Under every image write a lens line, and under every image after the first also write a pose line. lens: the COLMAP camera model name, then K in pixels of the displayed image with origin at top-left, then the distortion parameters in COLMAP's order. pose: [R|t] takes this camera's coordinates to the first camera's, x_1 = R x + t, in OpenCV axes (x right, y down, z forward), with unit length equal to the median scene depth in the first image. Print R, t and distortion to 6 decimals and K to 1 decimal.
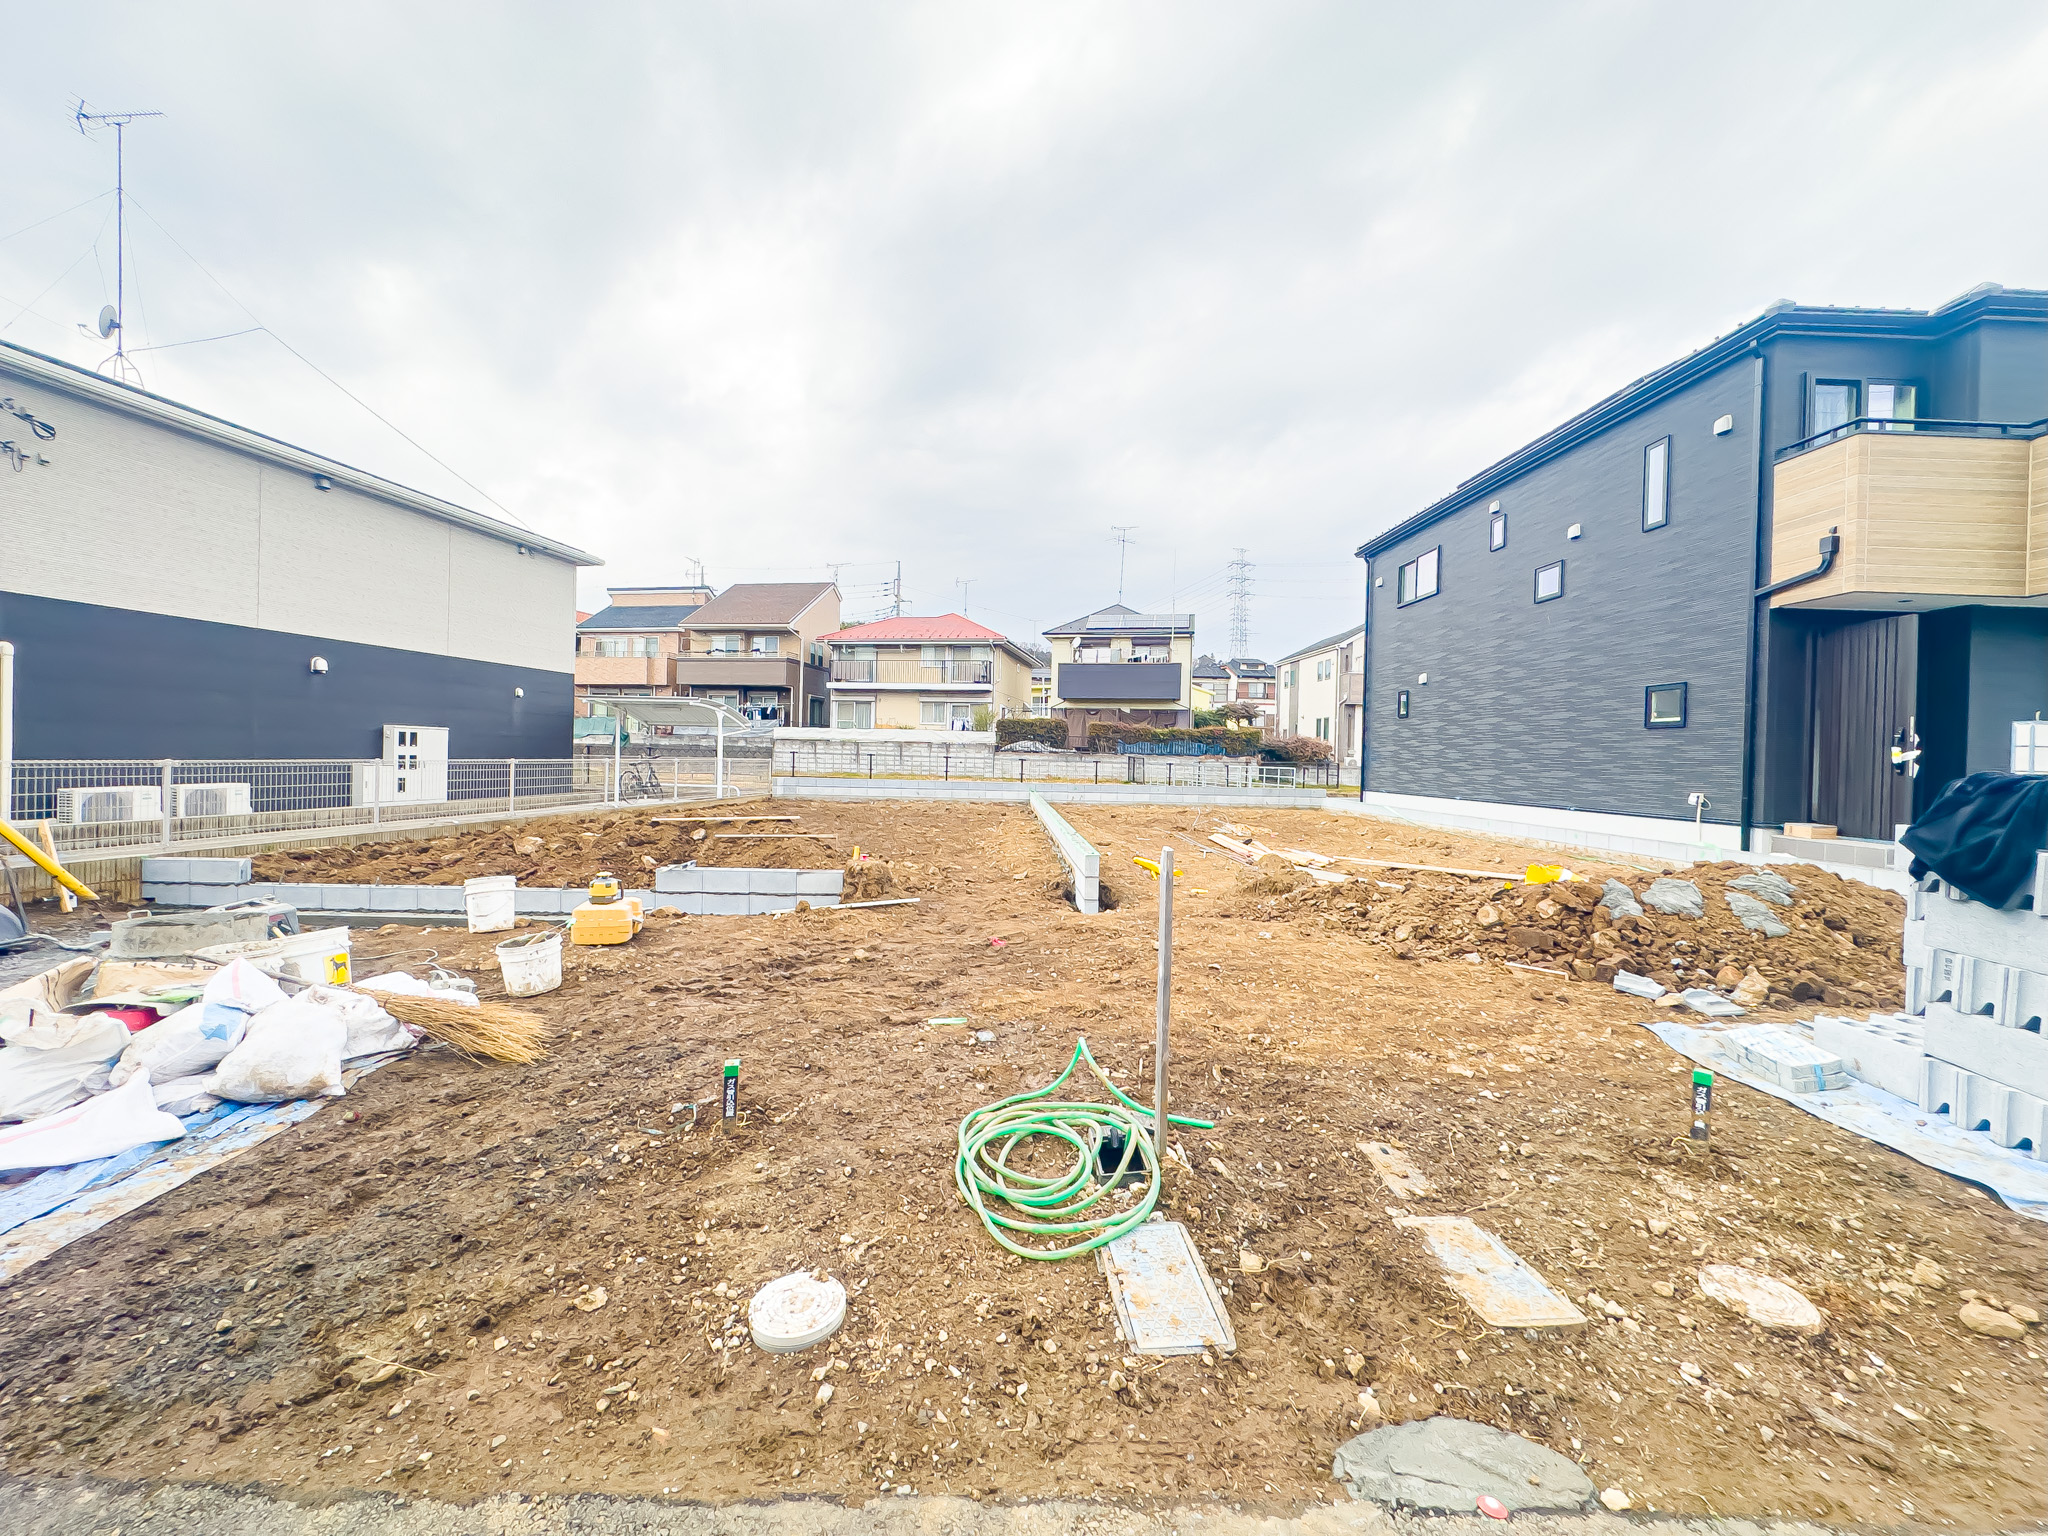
lens RADIAL K [[819.1, 0, 1020.5], [0, 819.1, 764.3], [0, 0, 1]] dist [-0.004142, 0.000503]
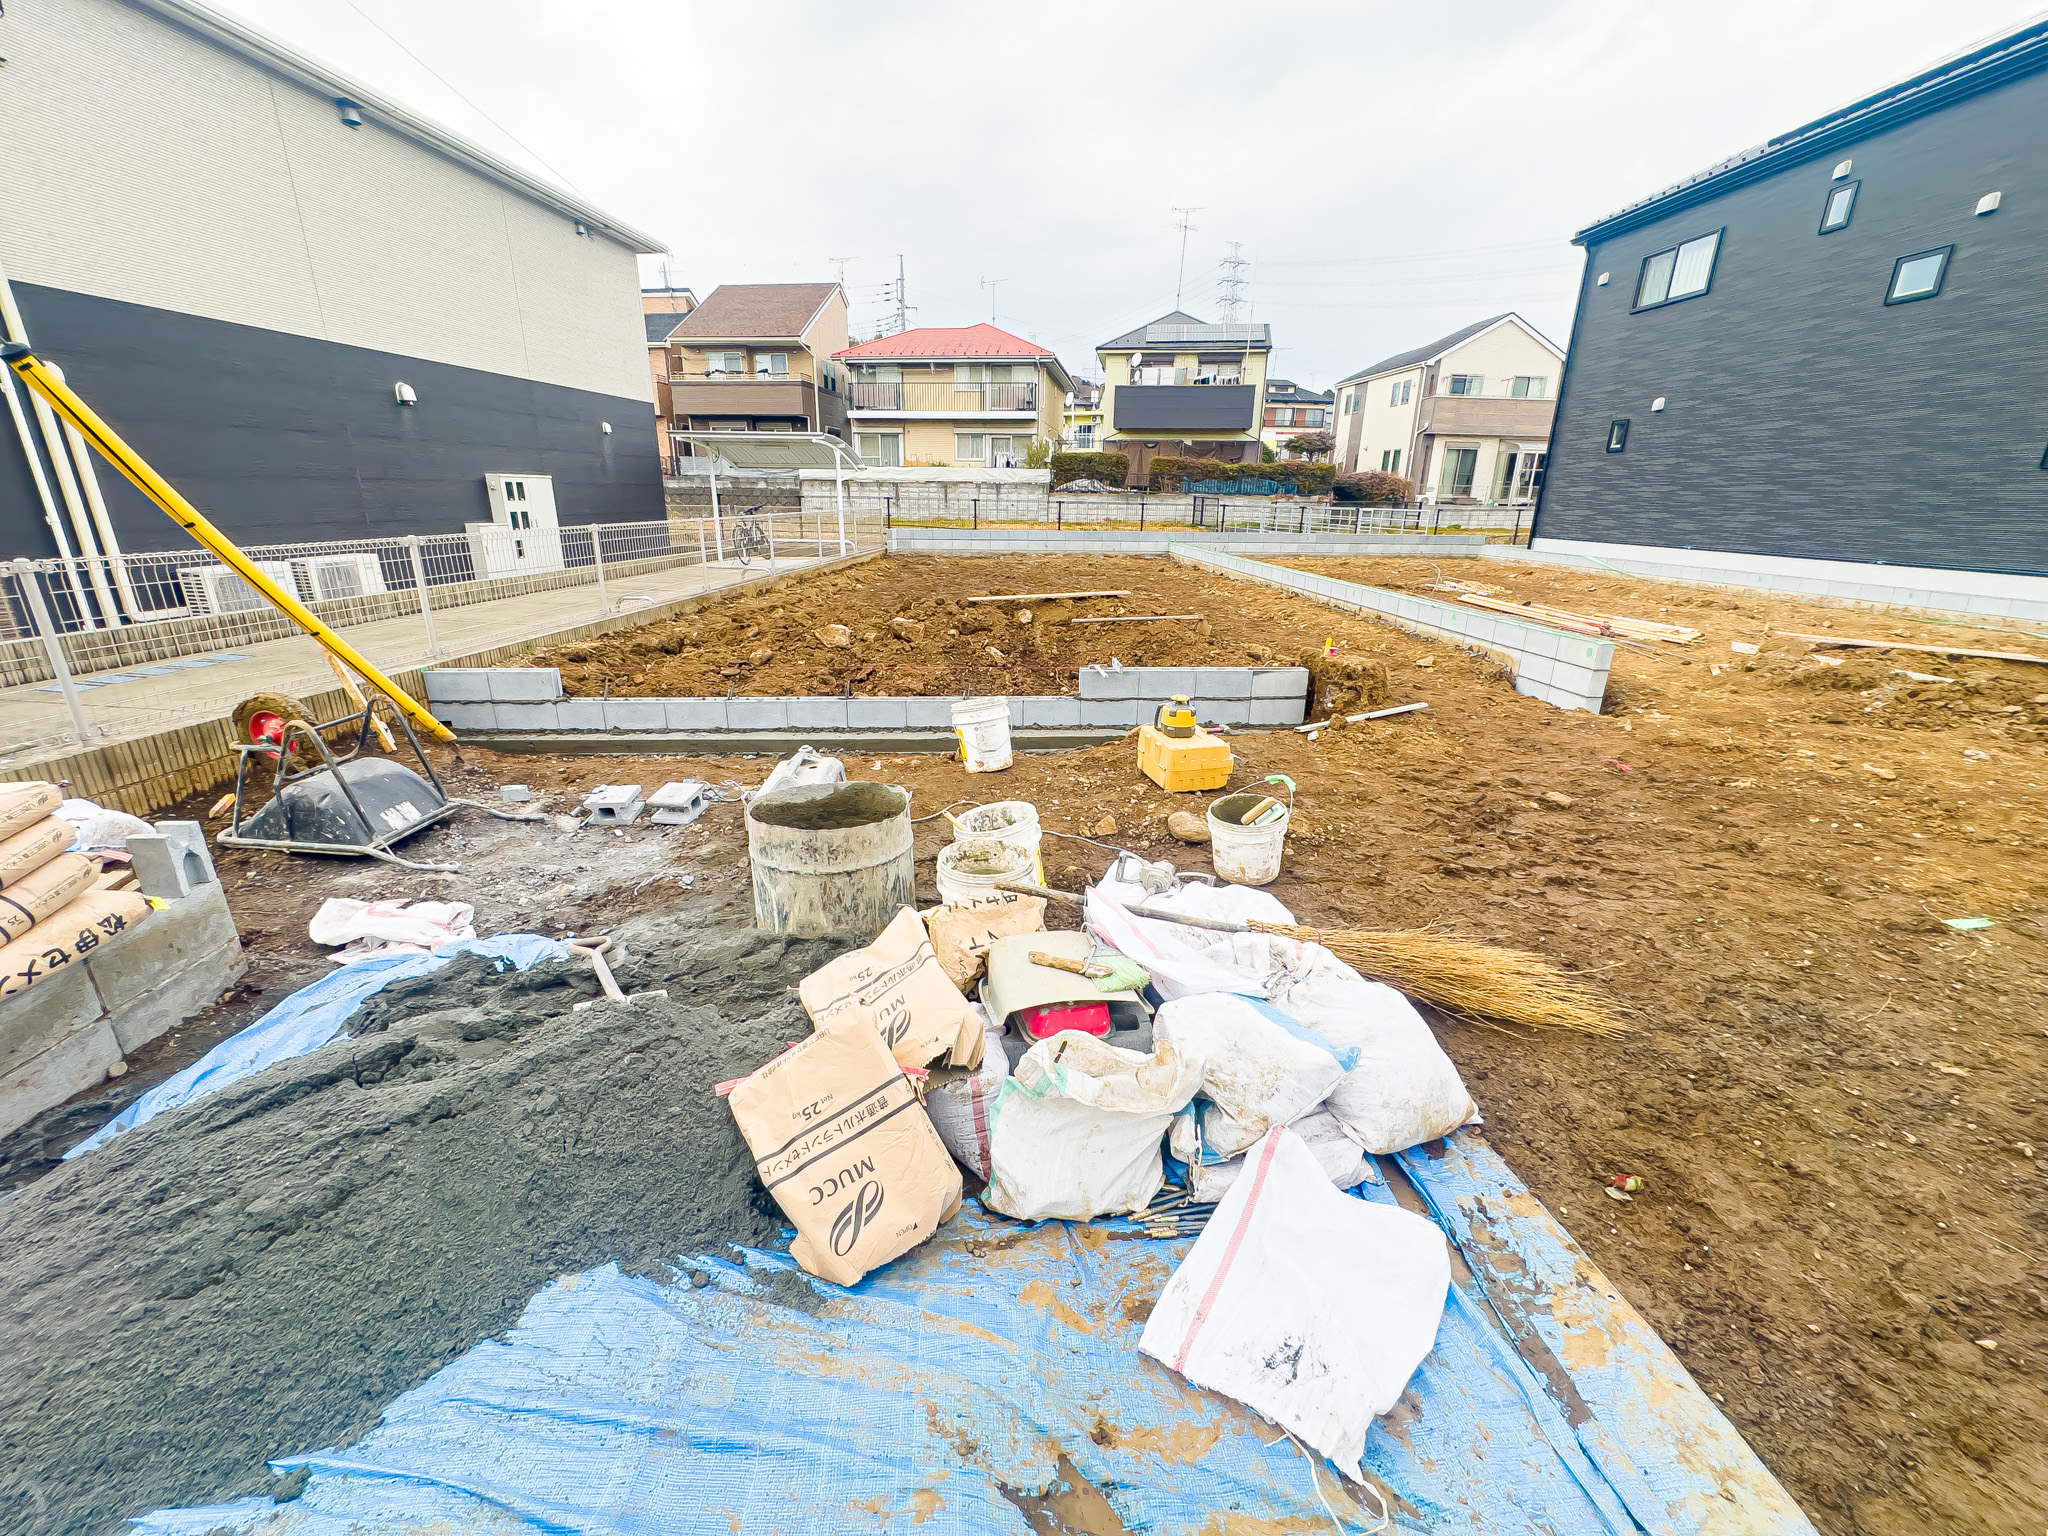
lens RADIAL K [[819.1, 0, 1019.8], [0, 819.1, 765.3], [0, 0, 1]] dist [-0.004142, 0.000503]
pose [[0.998925, -0.023094, 0.040200, -0.268333], [0.009661, 0.951758, 0.306697, -0.014857], [-0.045343, -0.305979, 0.950958, 0.107289]]
